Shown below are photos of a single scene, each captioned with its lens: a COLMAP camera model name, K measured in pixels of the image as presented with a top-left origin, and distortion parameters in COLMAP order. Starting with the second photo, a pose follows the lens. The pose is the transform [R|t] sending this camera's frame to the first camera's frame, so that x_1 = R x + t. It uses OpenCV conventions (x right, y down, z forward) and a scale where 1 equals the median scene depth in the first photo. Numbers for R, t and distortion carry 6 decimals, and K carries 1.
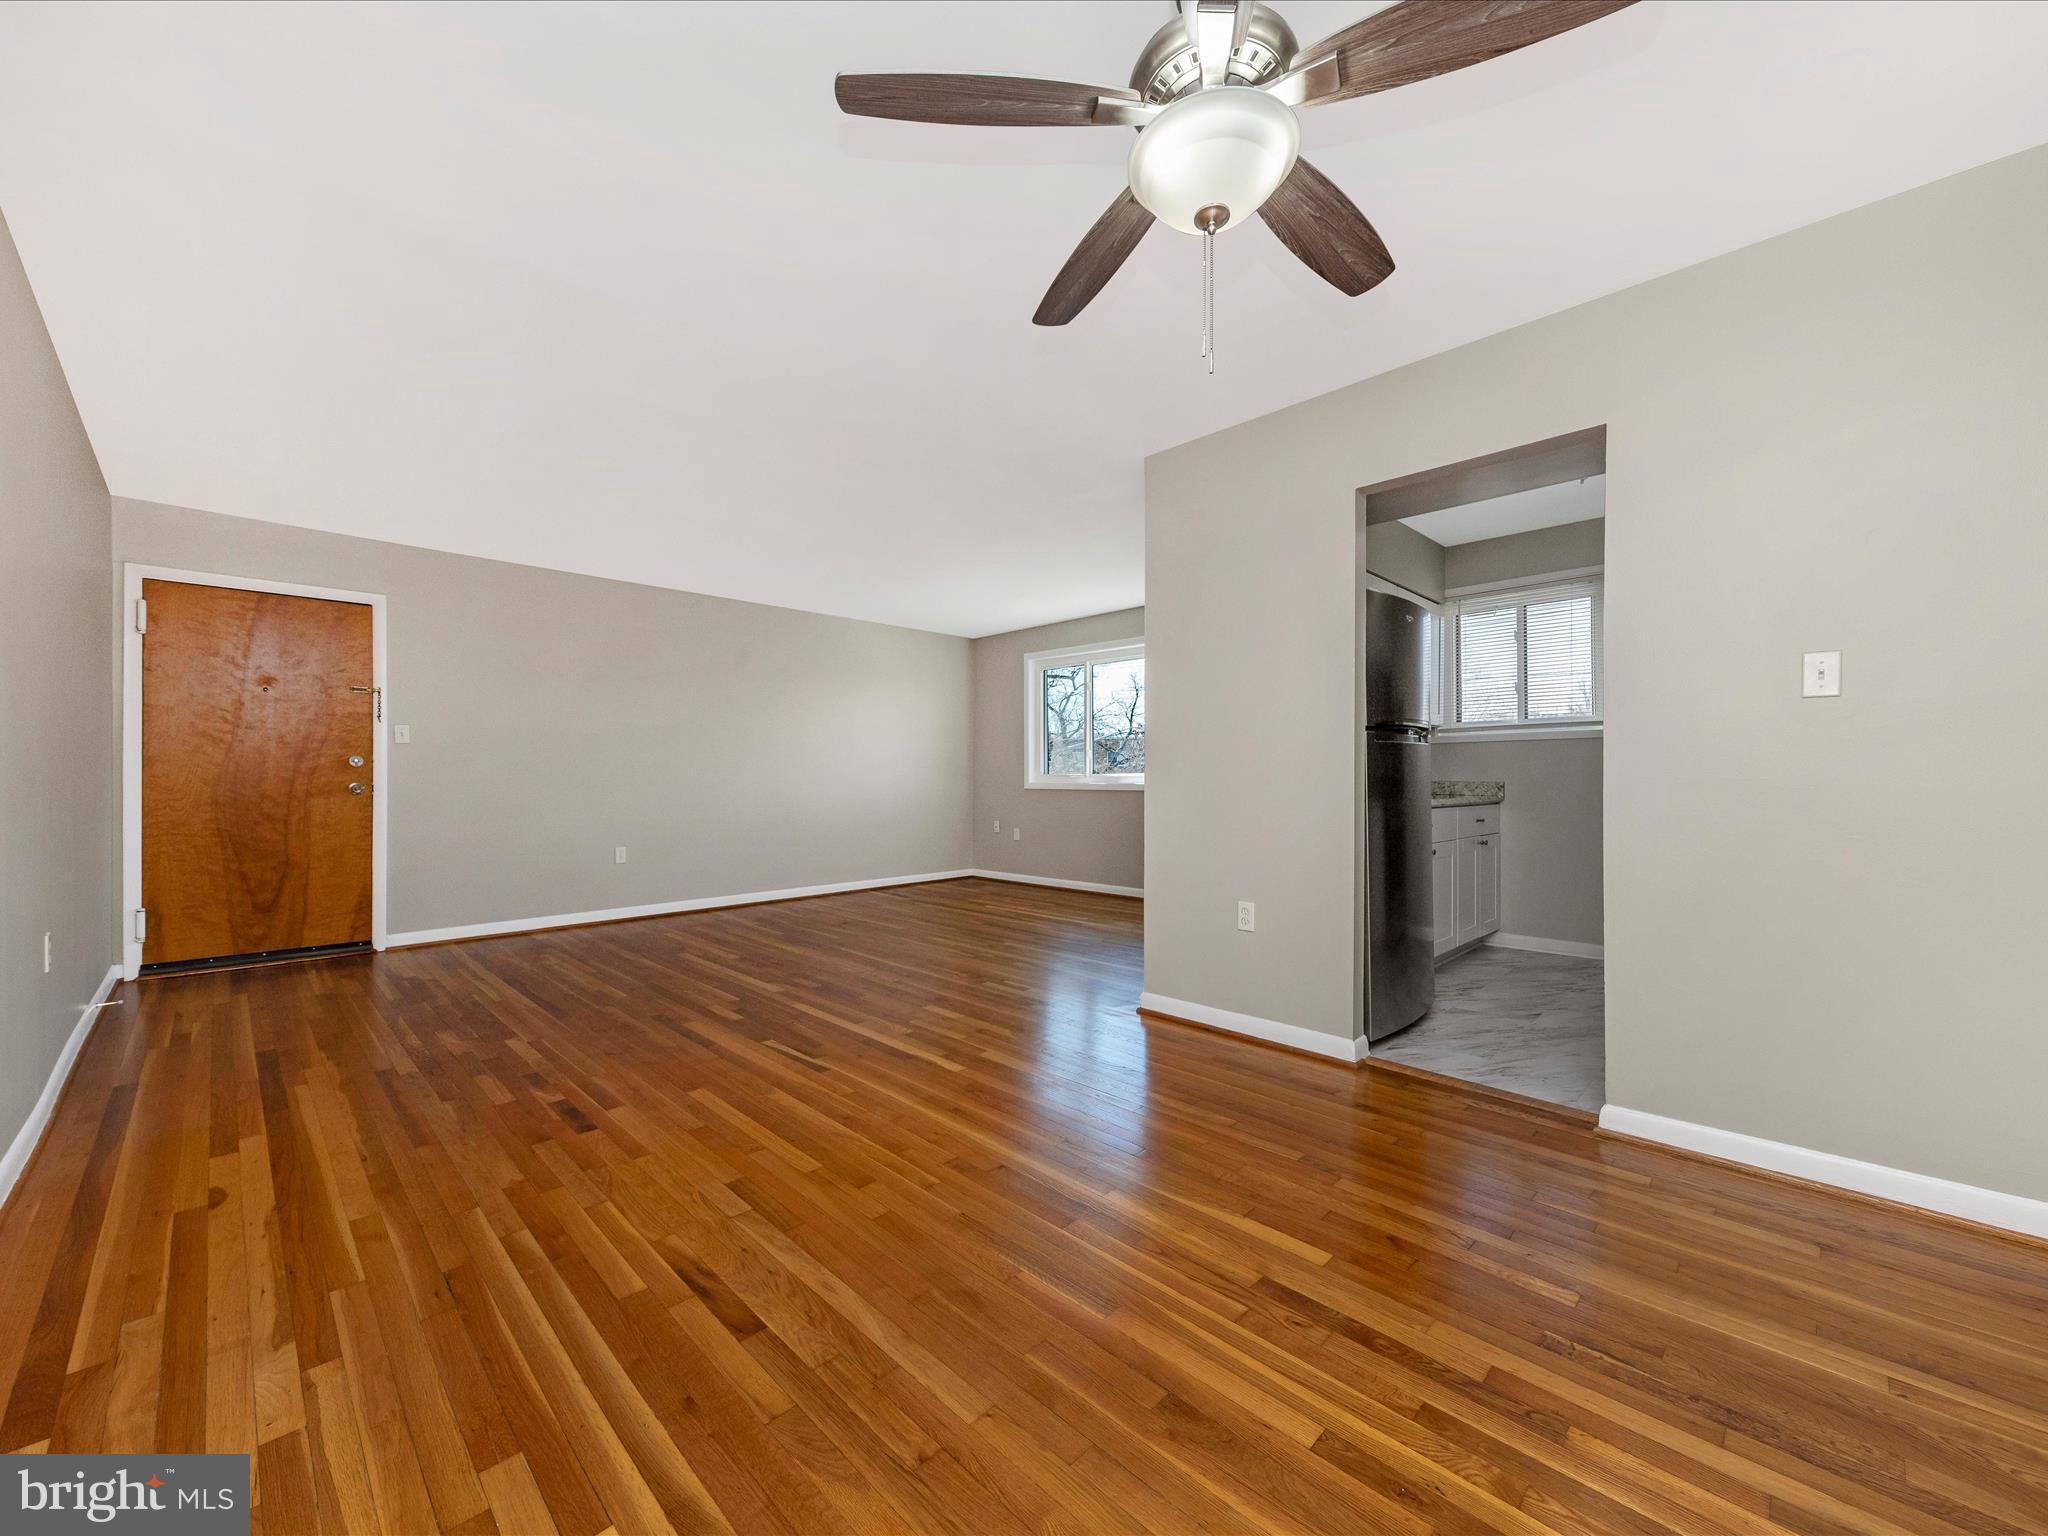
lens RADIAL K [[810.3, 0, 1031.8], [0, 810.3, 785.8], [0, 0, 1]] dist [0.012717, -0.000218]
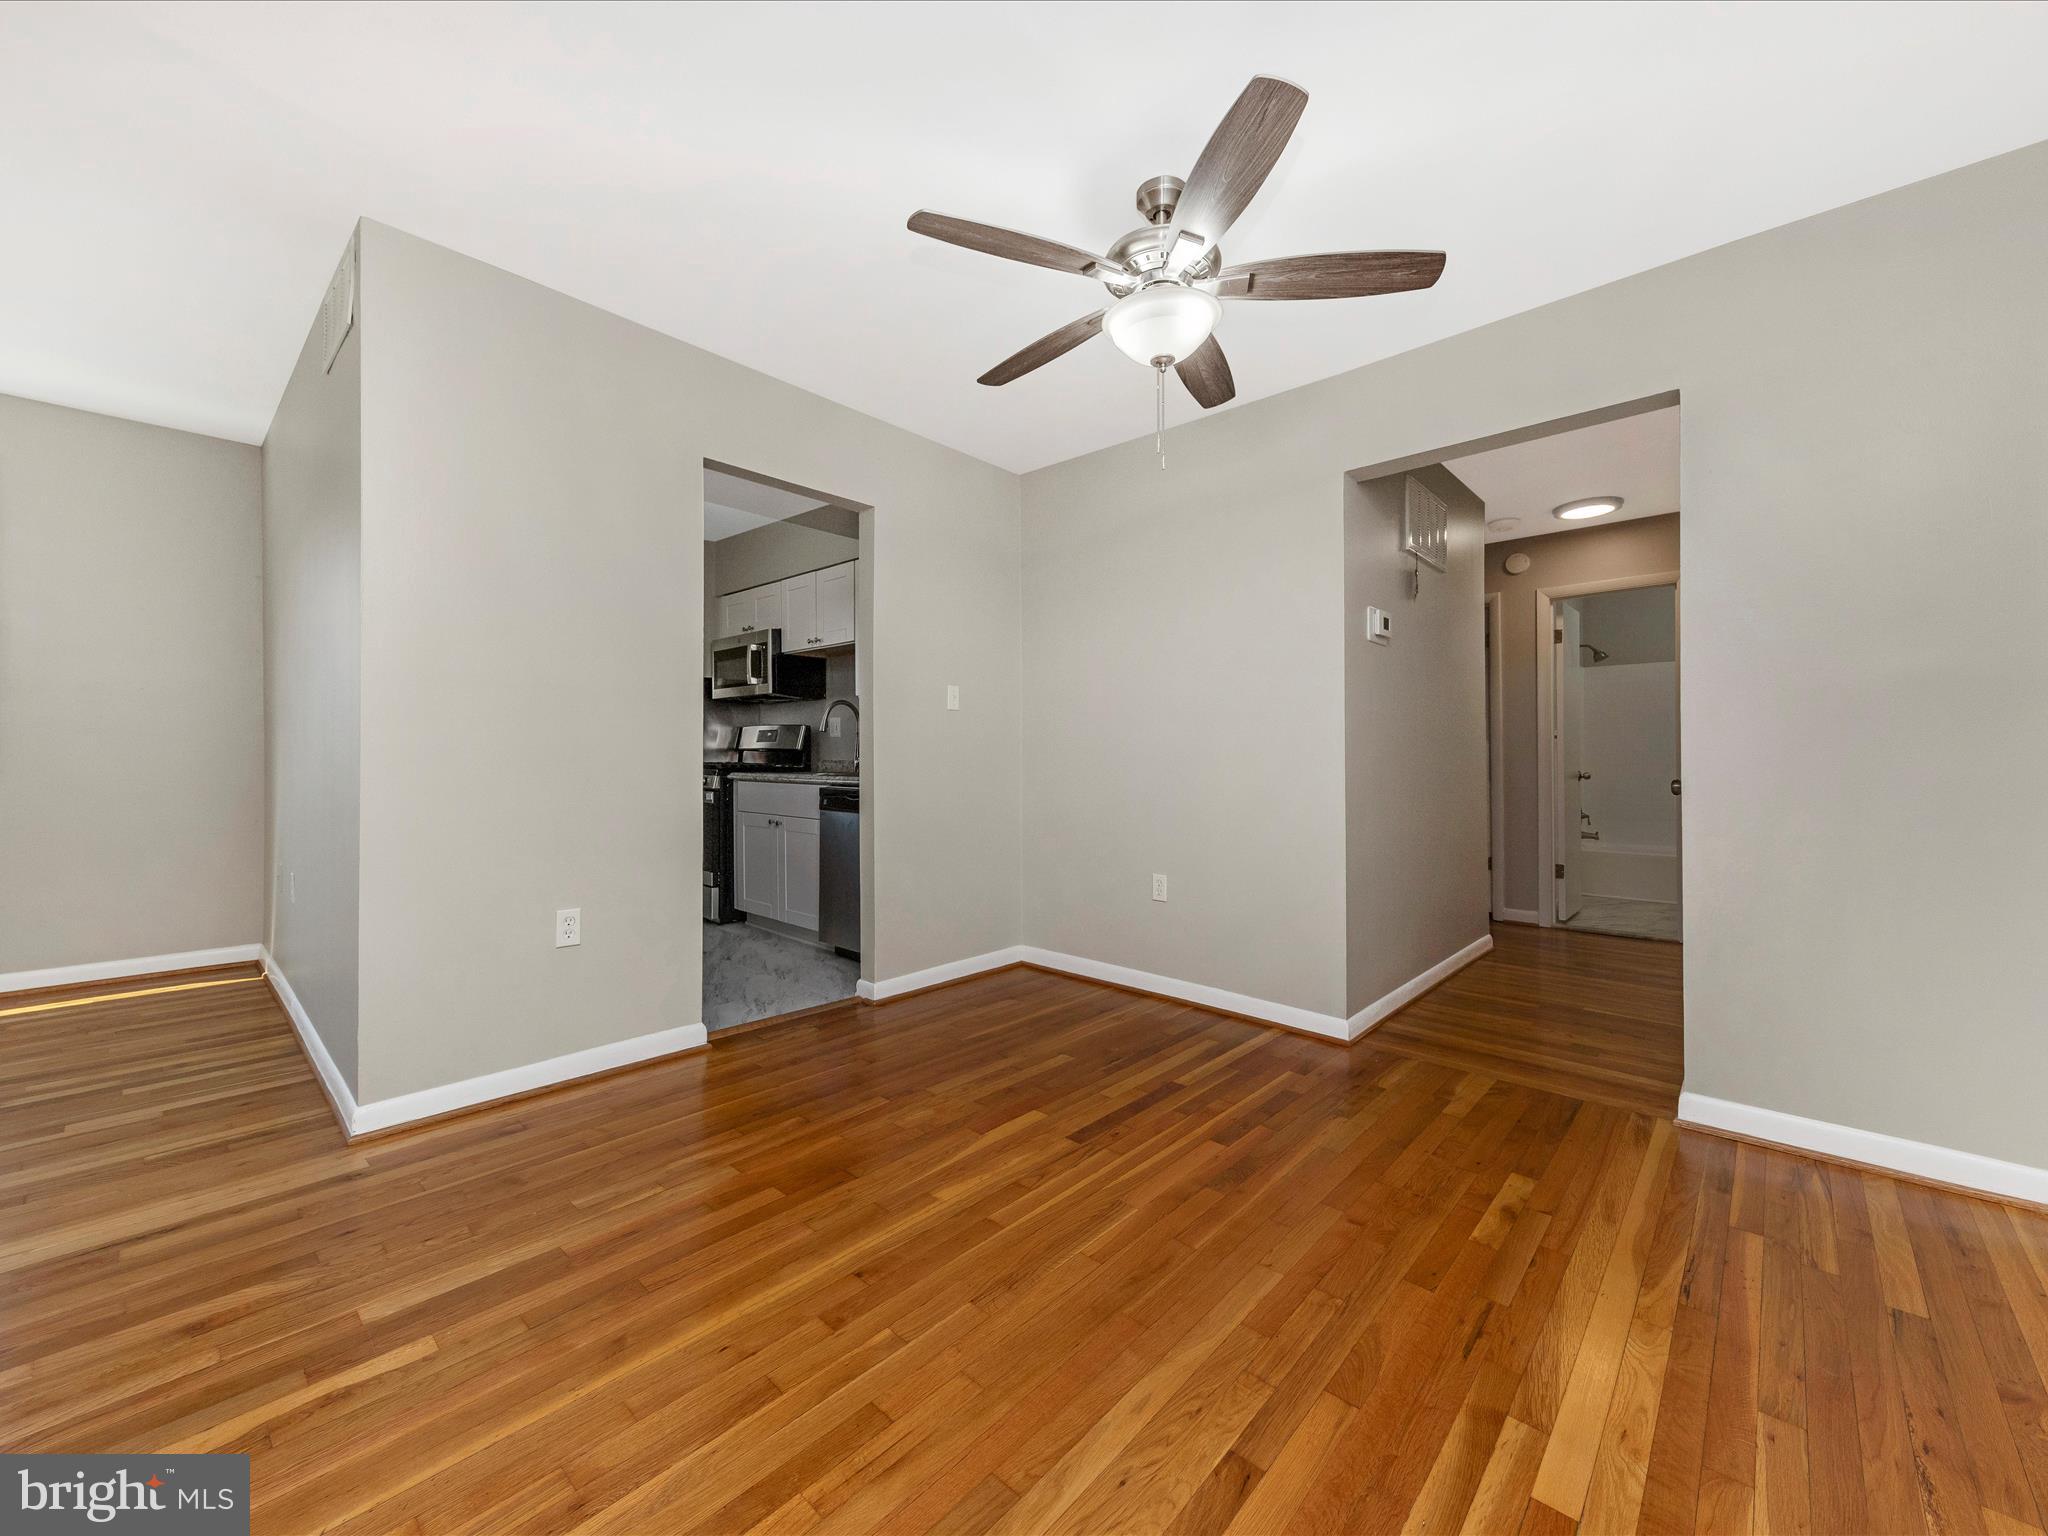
lens RADIAL K [[808.0, 0, 1024.0], [0, 808.0, 768.0], [0, 0, 1]] dist [0.014385, -0.000319]
pose [[-0.044686, -0.012310, 0.998925, -0.733346], [-0.001125, 0.999924, 0.012271, -0.003221], [-0.999000, -0.000576, -0.044696, 0.826698]]
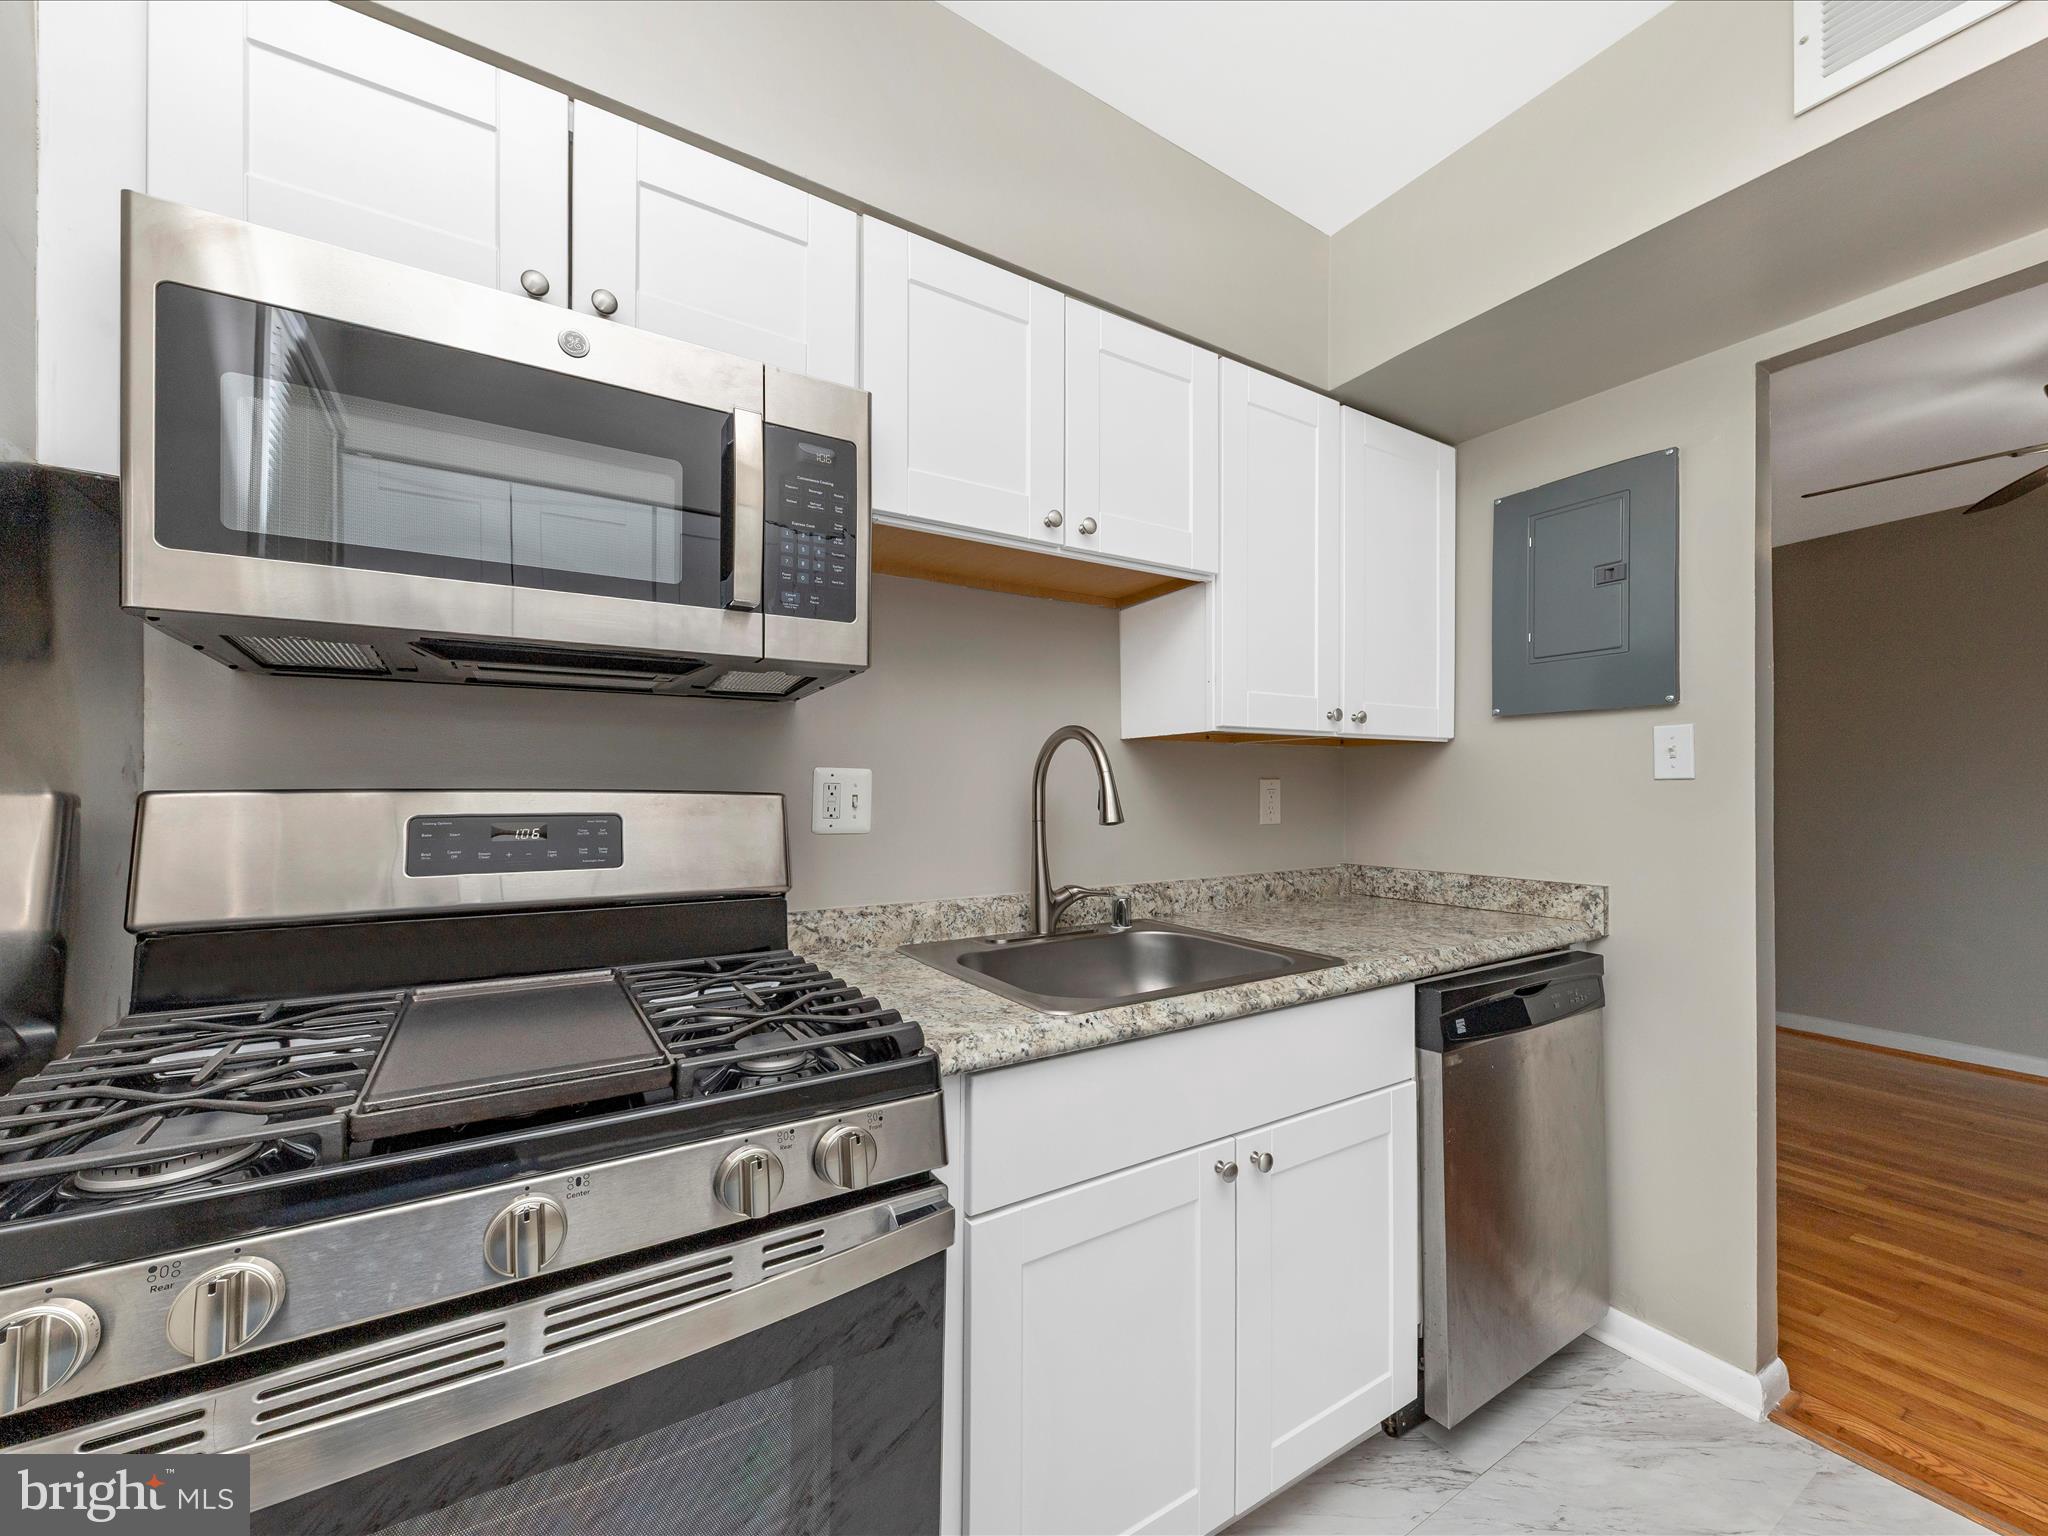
lens RADIAL K [[810.3, 0, 1031.8], [0, 810.3, 785.8], [0, 0, 1]] dist [0.012717, -0.000218]
pose [[-0.977029, 0.000641, 0.213106, 1.220088], [0.001592, 0.999990, 0.004291, -0.100809], [-0.213101, 0.004532, -0.977020, 1.875485]]
